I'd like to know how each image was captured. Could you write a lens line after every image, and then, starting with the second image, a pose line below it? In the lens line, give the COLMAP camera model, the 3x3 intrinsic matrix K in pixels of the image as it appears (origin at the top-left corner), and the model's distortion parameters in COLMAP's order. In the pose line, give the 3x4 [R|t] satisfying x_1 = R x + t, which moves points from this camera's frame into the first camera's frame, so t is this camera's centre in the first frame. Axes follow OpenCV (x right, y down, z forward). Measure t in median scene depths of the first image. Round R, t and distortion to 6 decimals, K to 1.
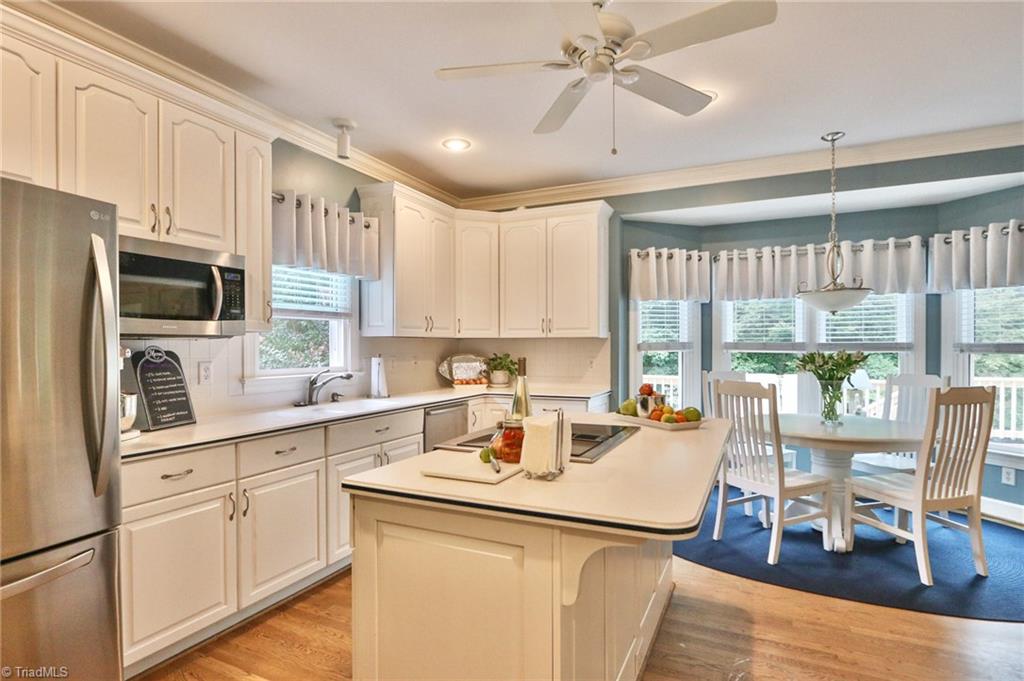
lens RADIAL K [[529.0, 0, 519.5], [0, 529.0, 347.4], [0, 0, 1]] dist [-0.015235, 0.001873]
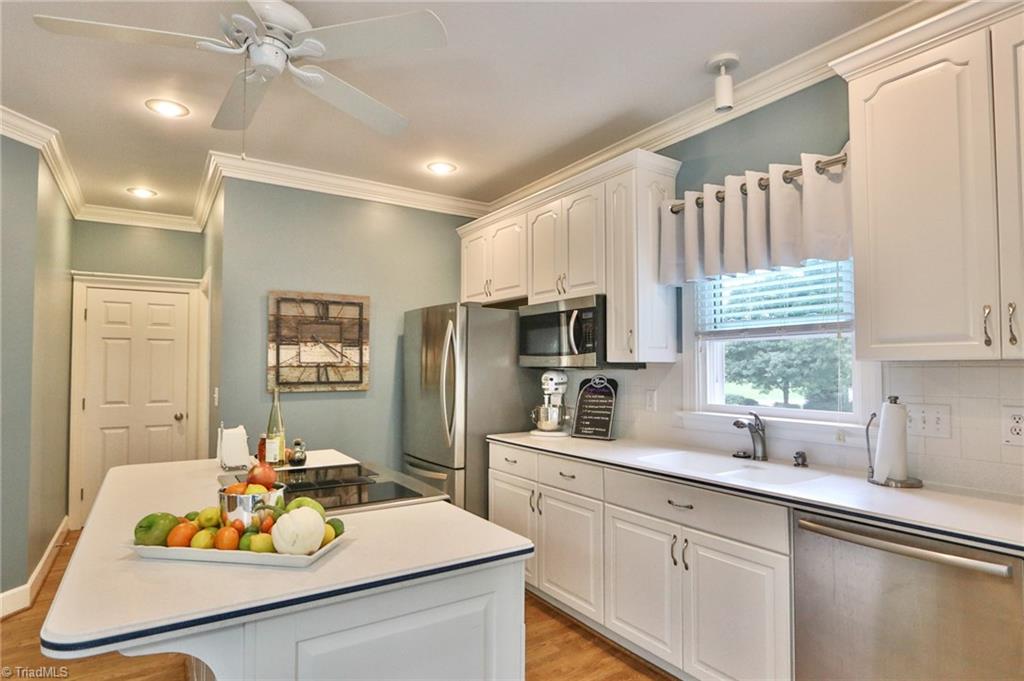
lens RADIAL K [[529.0, 0, 517.9], [0, 529.0, 358.3], [0, 0, 1]] dist [-0.015235, 0.001873]
pose [[-0.510417, -0.017611, -0.859747, 0.526752], [-0.003433, 0.999824, -0.018442, -0.018905], [0.859920, -0.006461, -0.510387, 1.467355]]
